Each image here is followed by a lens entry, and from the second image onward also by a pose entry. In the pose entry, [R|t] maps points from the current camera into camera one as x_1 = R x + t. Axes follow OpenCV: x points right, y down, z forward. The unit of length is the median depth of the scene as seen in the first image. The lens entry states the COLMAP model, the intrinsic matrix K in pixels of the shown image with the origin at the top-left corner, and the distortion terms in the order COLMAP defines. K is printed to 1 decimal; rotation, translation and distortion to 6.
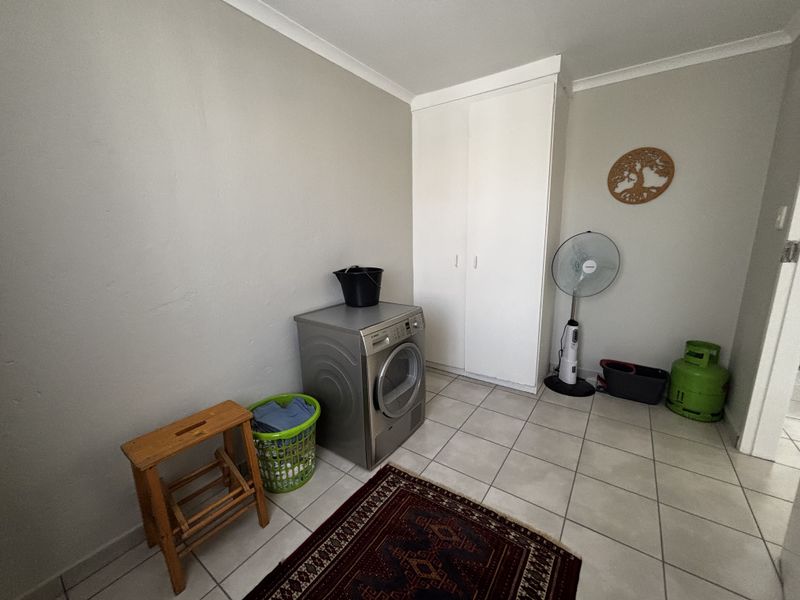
lens RADIAL K [[323.0, 0, 398.0], [0, 323.0, 302.0], [0, 0, 1]] dist [0.000948, 0.000142]
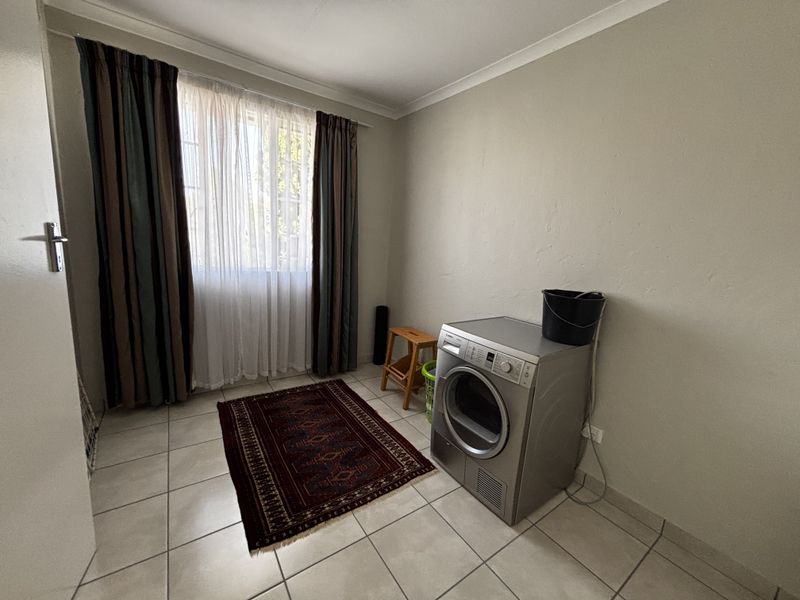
lens RADIAL K [[323.0, 0, 398.2], [0, 323.0, 297.3], [0, 0, 1]] dist [0.000948, 0.000142]
pose [[-0.339673, 0.165077, -0.925944, 1.019582], [-0.257002, 0.930721, 0.260208, -0.262972], [0.904750, 0.326355, -0.273716, 1.209085]]
